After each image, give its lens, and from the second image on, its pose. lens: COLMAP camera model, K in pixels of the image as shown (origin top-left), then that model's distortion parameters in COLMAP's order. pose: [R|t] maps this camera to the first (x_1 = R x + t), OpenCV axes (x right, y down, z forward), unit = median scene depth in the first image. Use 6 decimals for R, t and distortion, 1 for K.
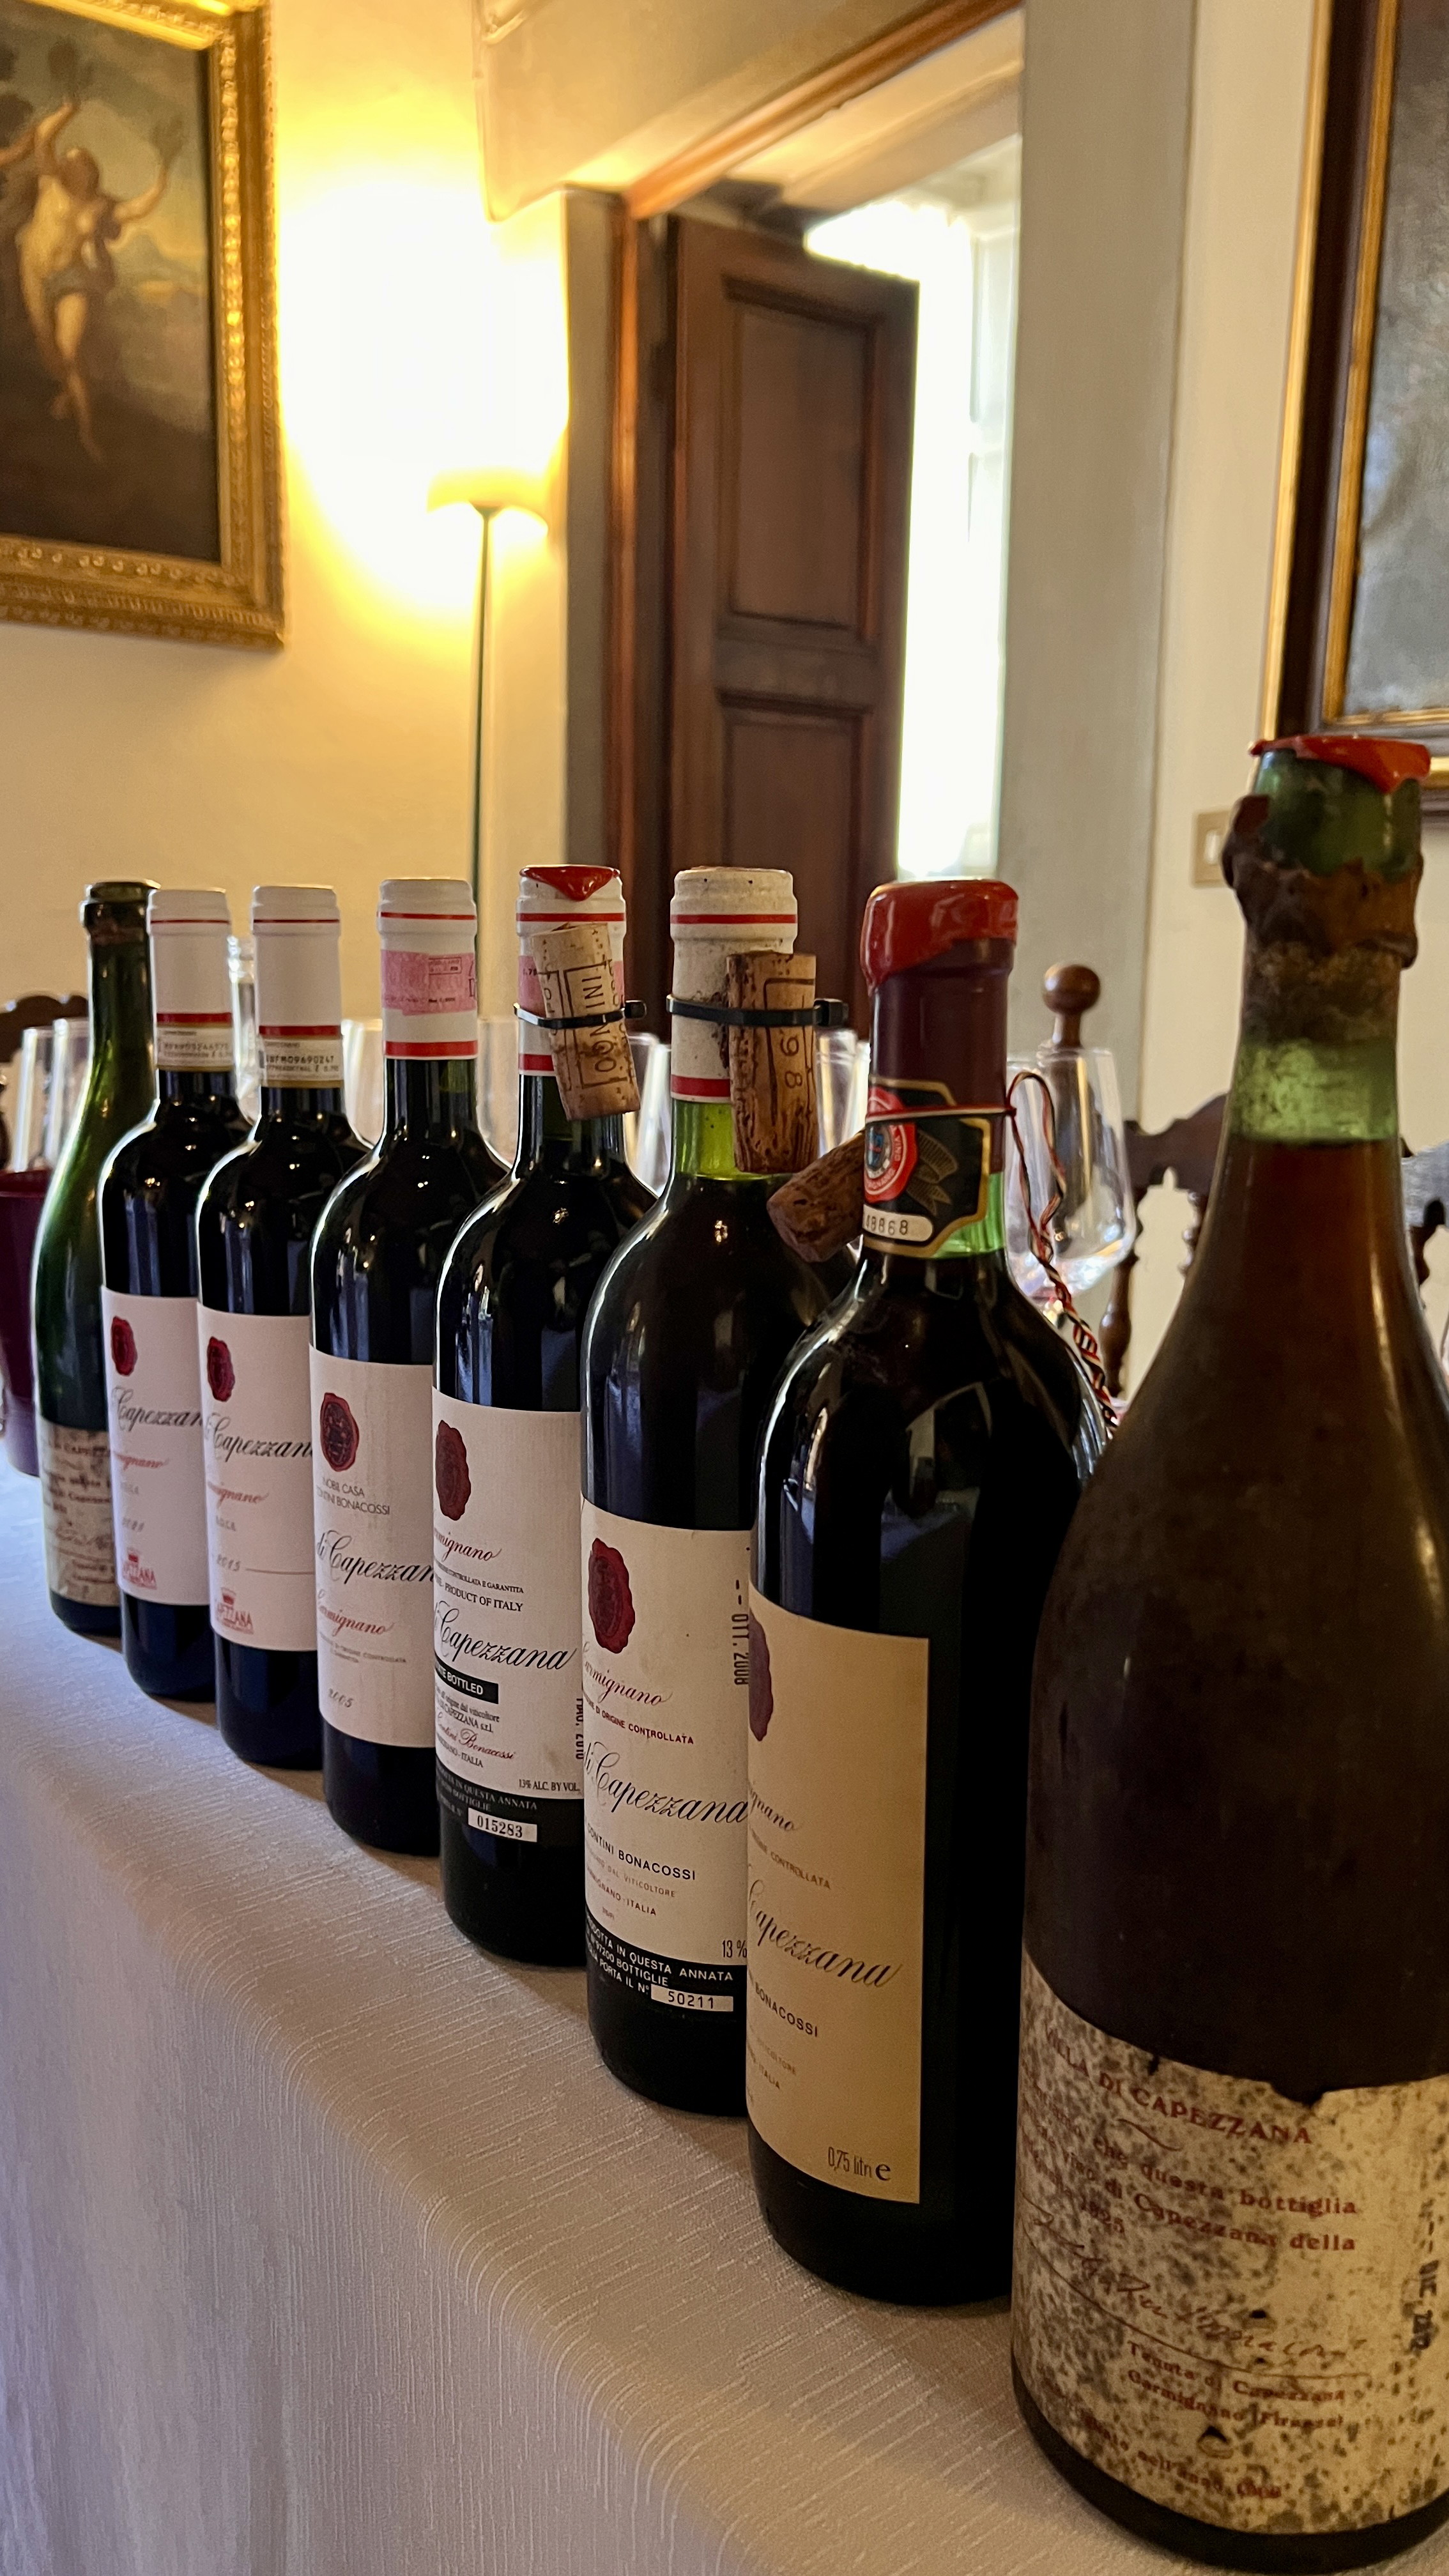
lens RADIAL K [[1959.0, 0, 728.7], [0, 1959.0, 1289.9], [0, 0, 1]] dist [-0.048090, -0.009147]
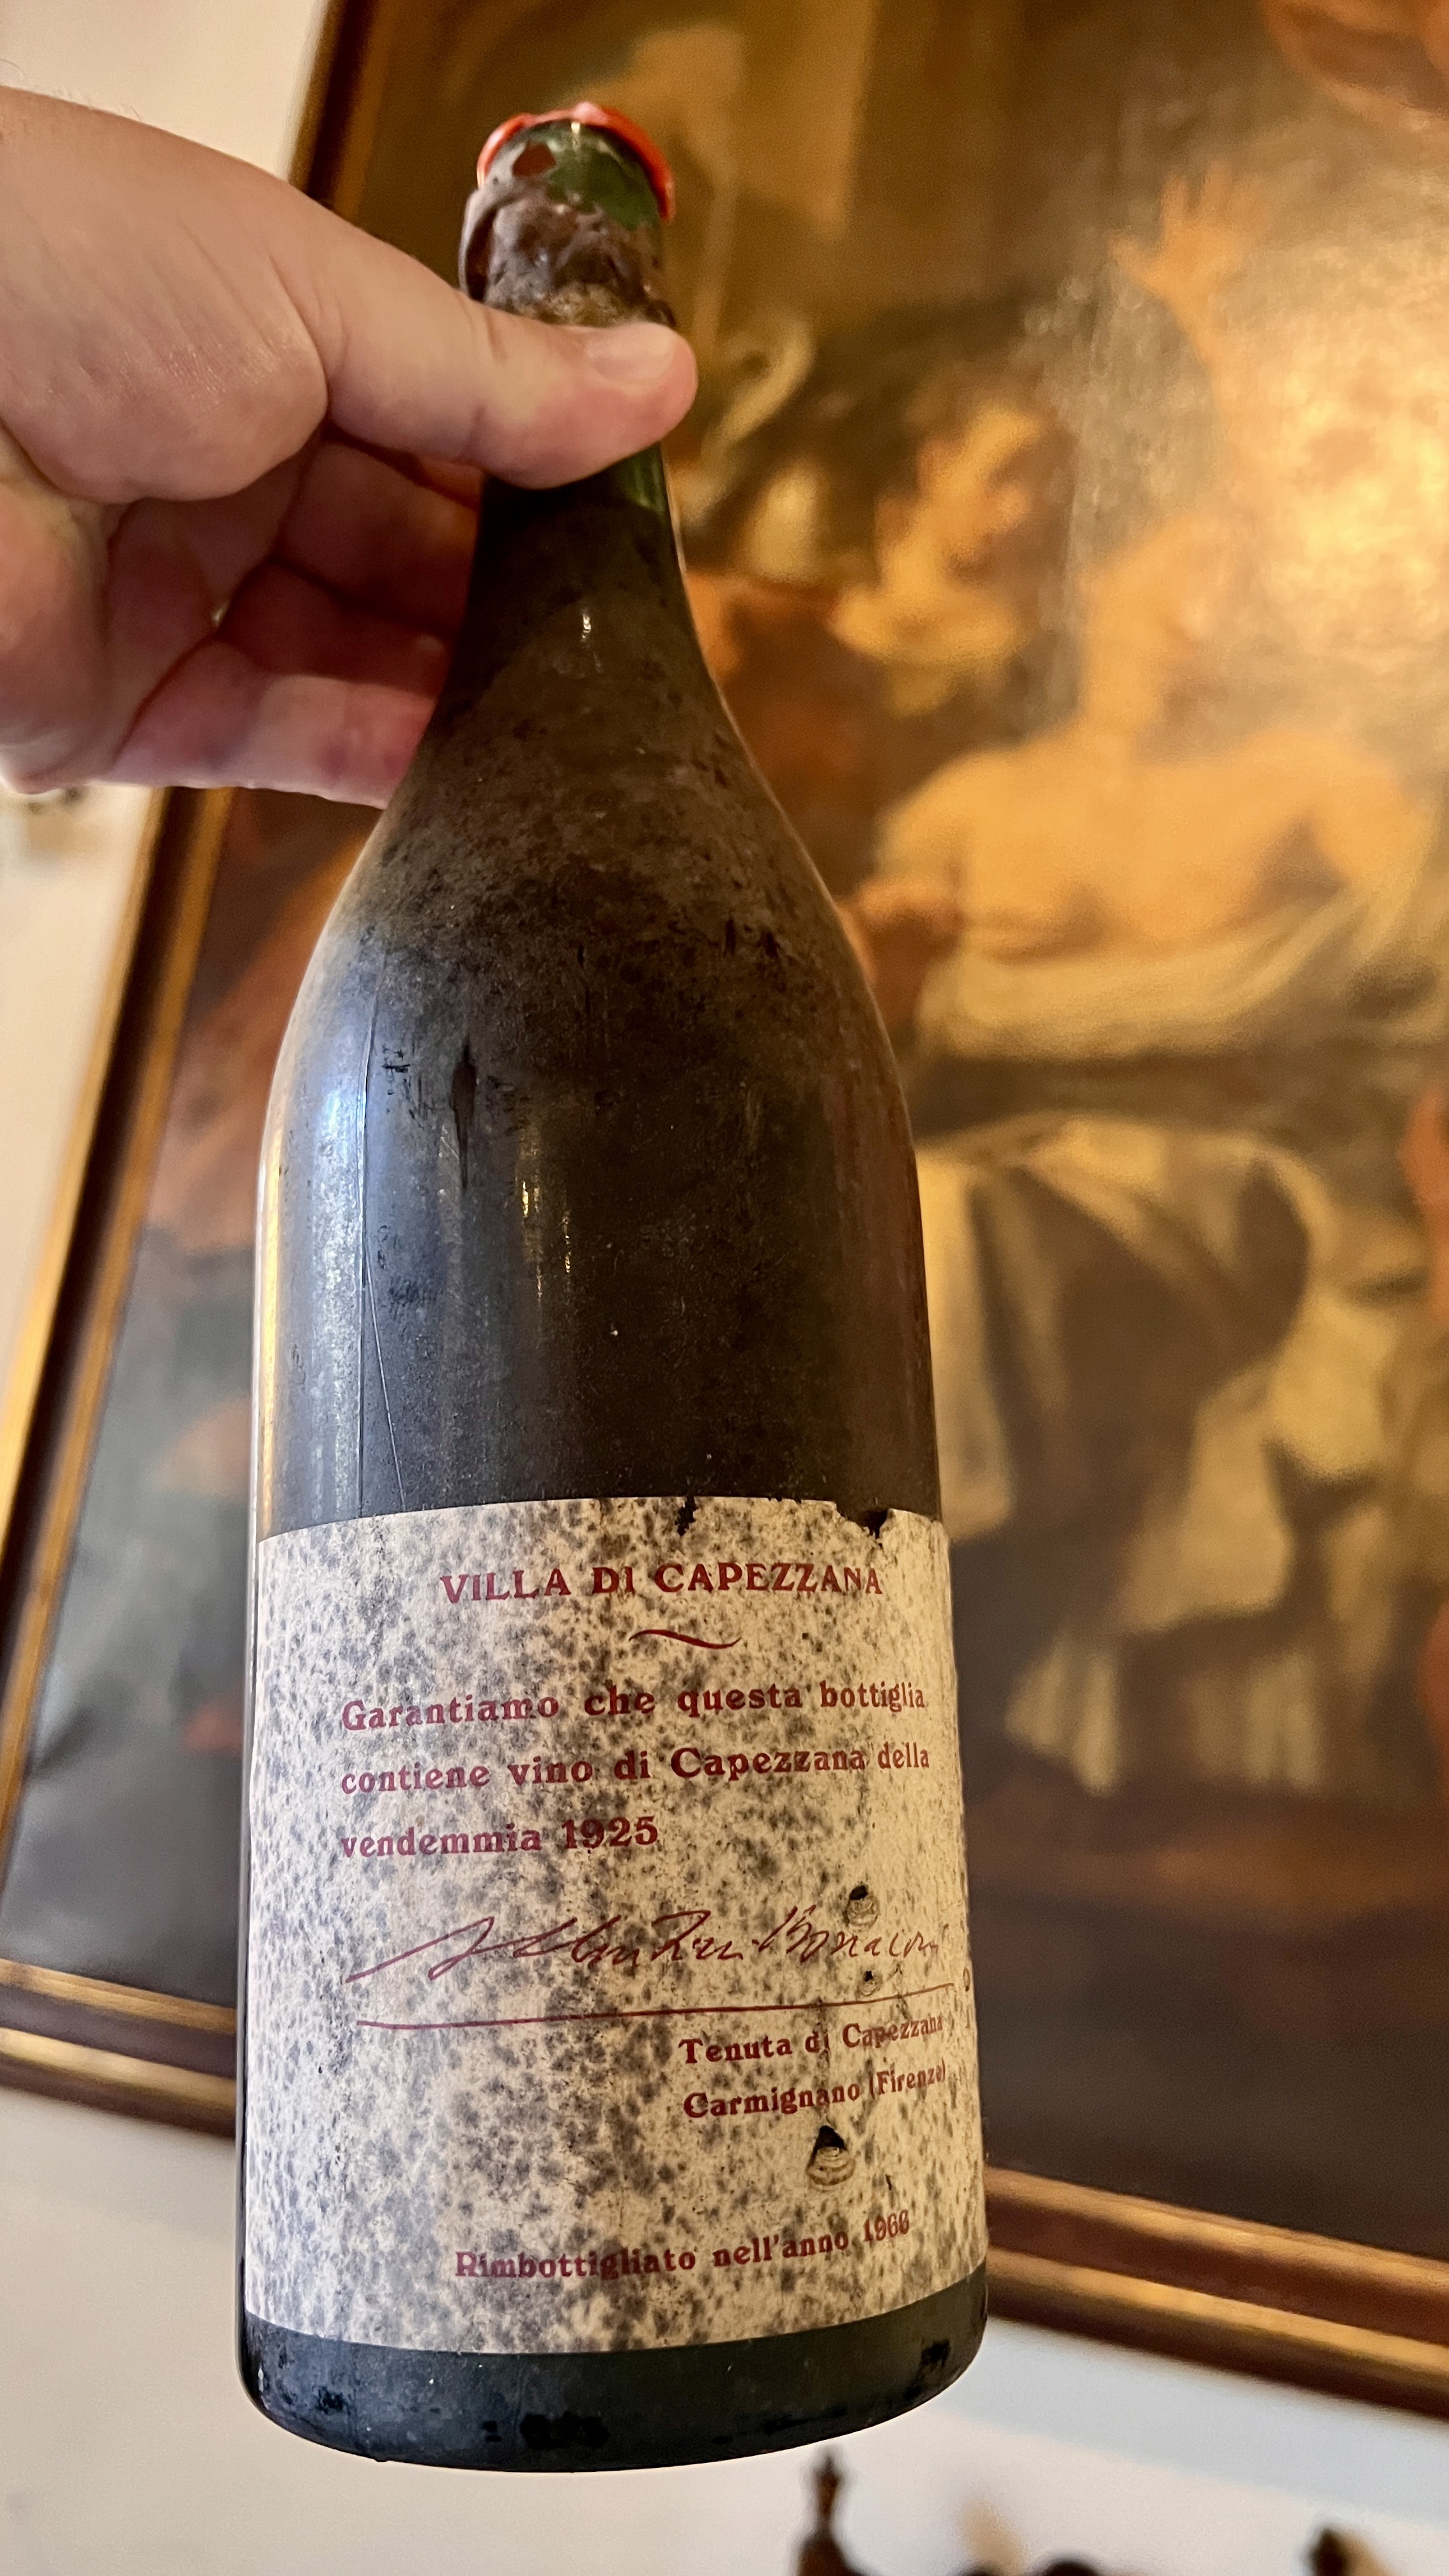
lens RADIAL K [[1959.0, 0, 727.2], [0, 1959.0, 1287.8], [0, 0, 1]] dist [-0.048090, -0.009147]
pose [[0.599424, 0.145177, 0.787156, -0.303617], [0.181503, 0.933145, -0.310317, 0.530456], [-0.779582, 0.328882, 0.532999, 0.601693]]
